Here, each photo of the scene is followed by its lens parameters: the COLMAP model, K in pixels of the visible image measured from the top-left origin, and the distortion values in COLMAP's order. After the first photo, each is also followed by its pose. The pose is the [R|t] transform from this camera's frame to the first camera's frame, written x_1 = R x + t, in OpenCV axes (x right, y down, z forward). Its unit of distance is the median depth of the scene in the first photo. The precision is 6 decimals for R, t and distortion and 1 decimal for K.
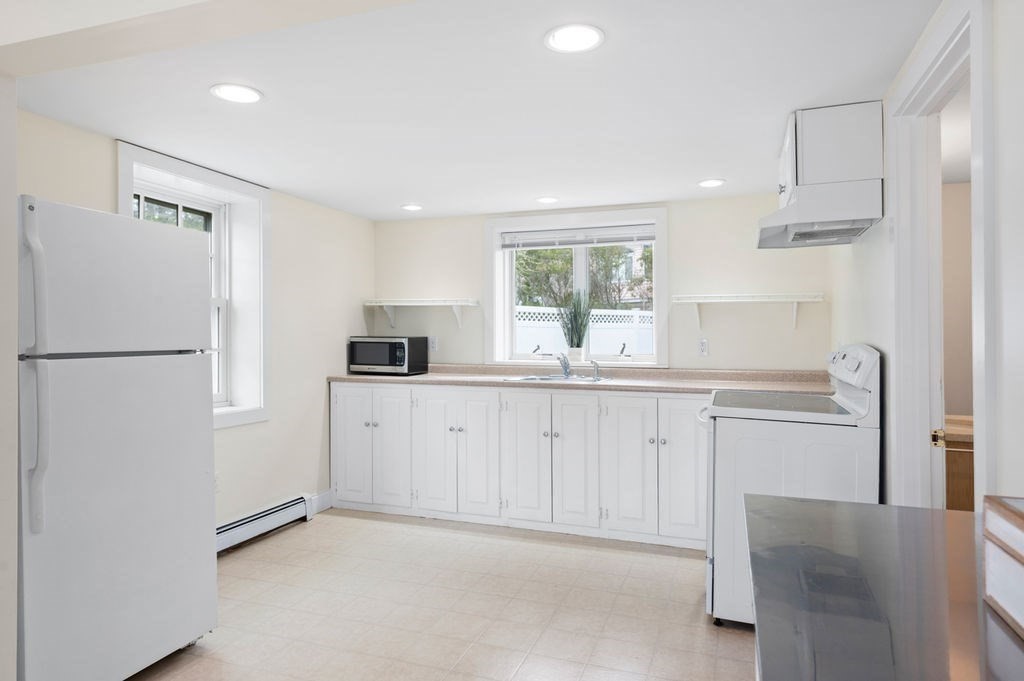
lens RADIAL K [[599.1, 0, 512.0], [0, 599.1, 340.5], [0, 0, 1]] dist [-0.001523, -0.024484]
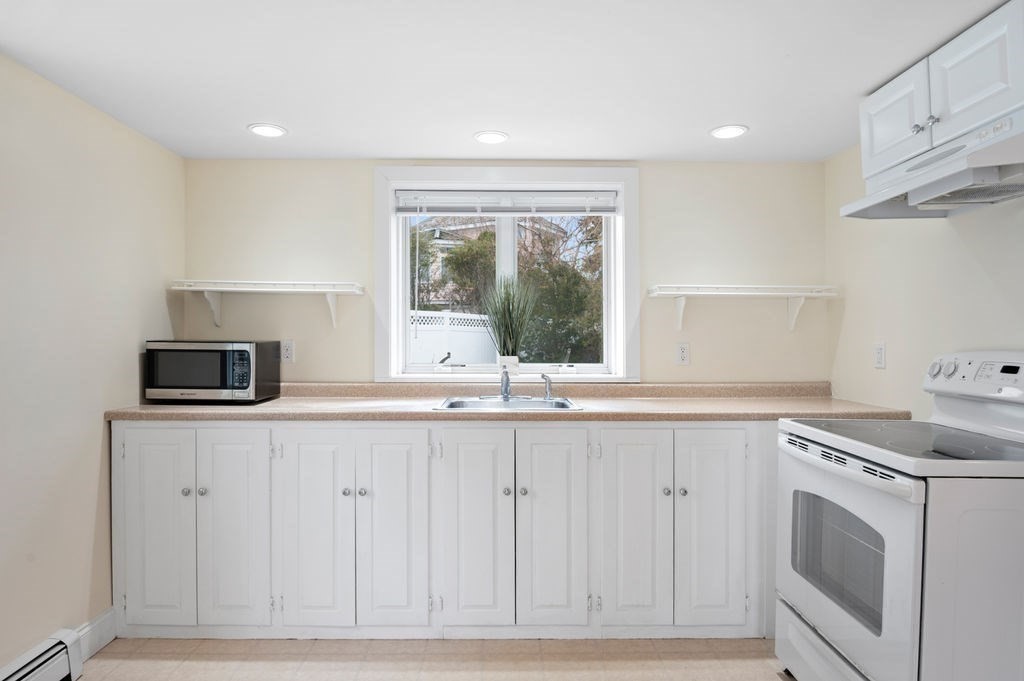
lens RADIAL K [[599.1, 0, 512.0], [0, 599.1, 340.5], [0, 0, 1]] dist [-0.001523, -0.024484]
pose [[0.938028, -0.001037, 0.346559, -0.139397], [0.002513, 0.999990, -0.003809, -0.003845], [-0.346551, 0.004443, 0.938021, 0.331139]]
